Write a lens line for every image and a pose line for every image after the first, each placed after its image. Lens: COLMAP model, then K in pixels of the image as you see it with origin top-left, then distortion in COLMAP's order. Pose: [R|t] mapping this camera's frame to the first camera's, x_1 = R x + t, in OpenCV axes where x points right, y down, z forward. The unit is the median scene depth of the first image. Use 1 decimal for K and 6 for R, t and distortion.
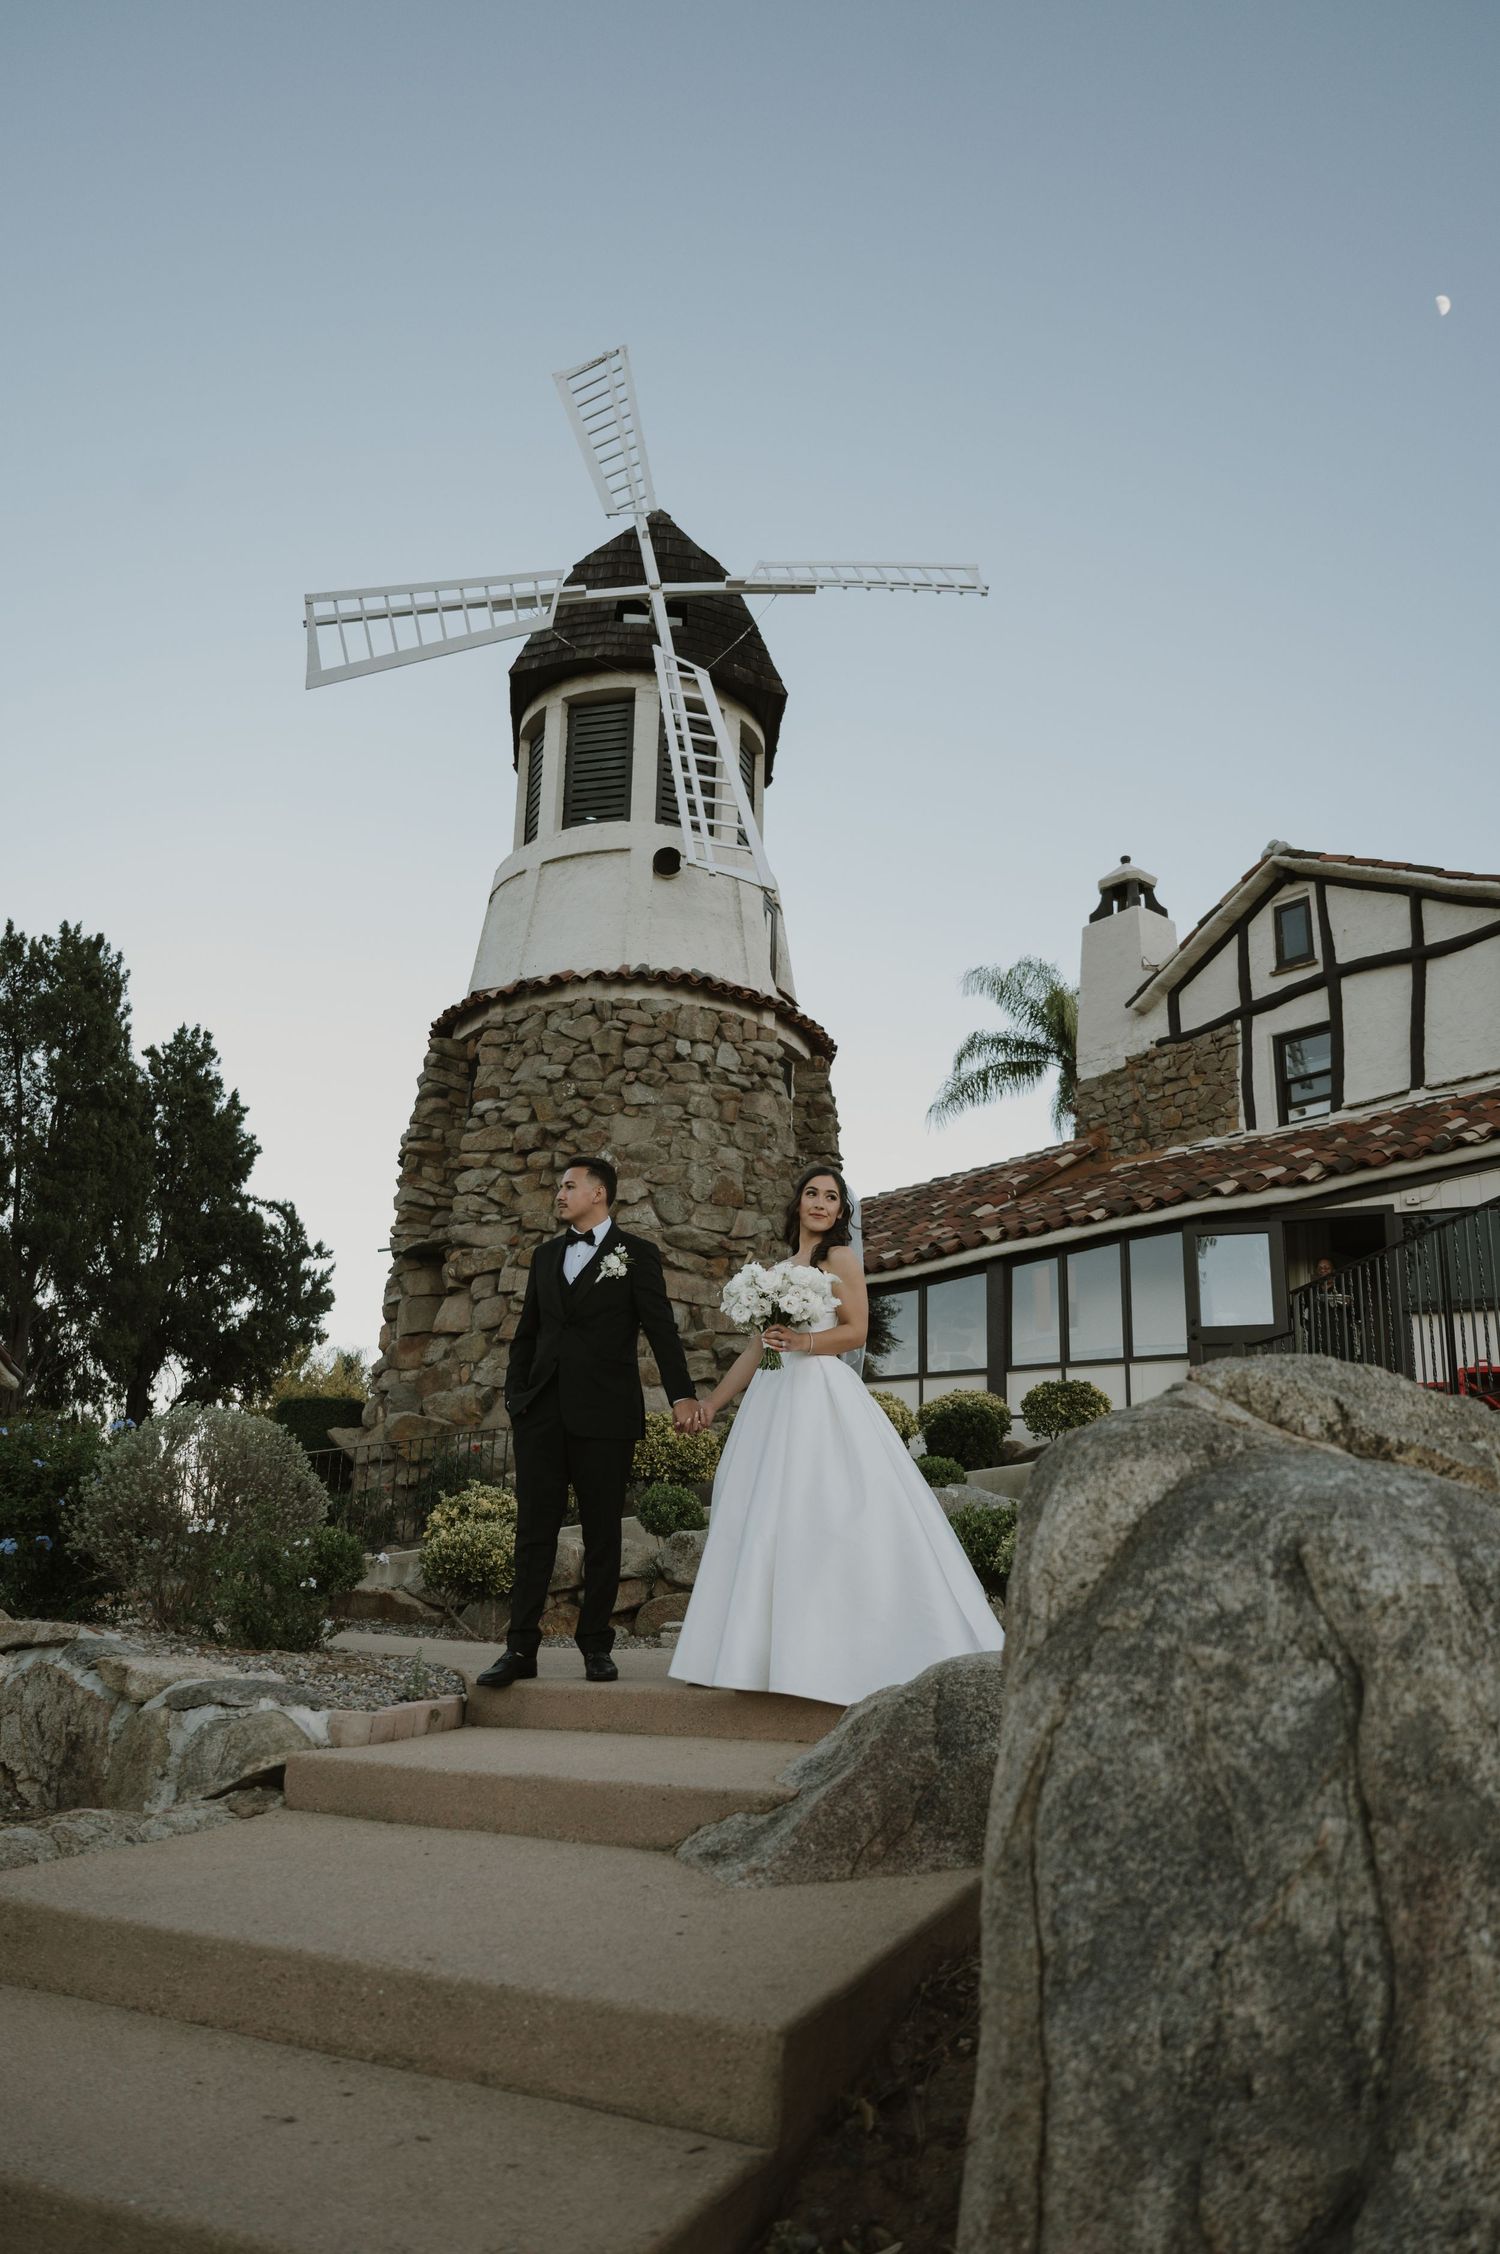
lens RADIAL K [[1808.2, 0, 750.0], [0, 1808.2, 1127.0], [0, 0, 1]] dist [-0.006739, -0.002246]
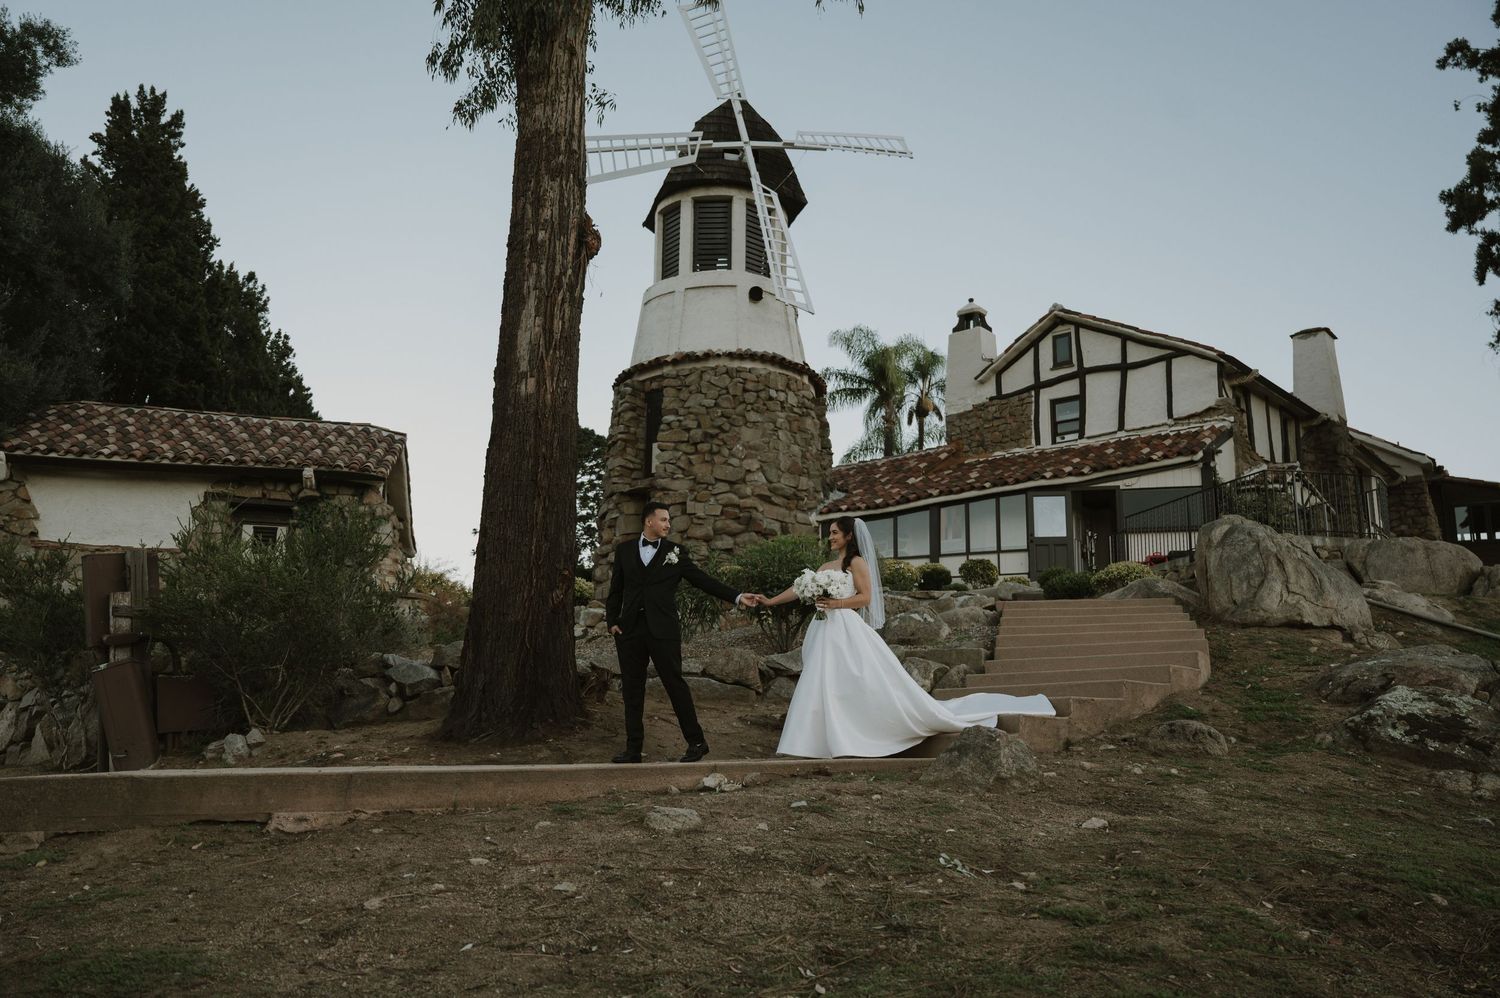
lens RADIAL K [[1540.4, 0, 750.0], [0, 1540.4, 499.0], [0, 0, 1]] dist [0.007949, 0.002502]
pose [[0.978117, 0.030832, 0.205757, -0.401363], [-0.044580, 0.997047, 0.062521, -0.032711], [-0.203222, -0.070326, 0.976604, -0.646425]]
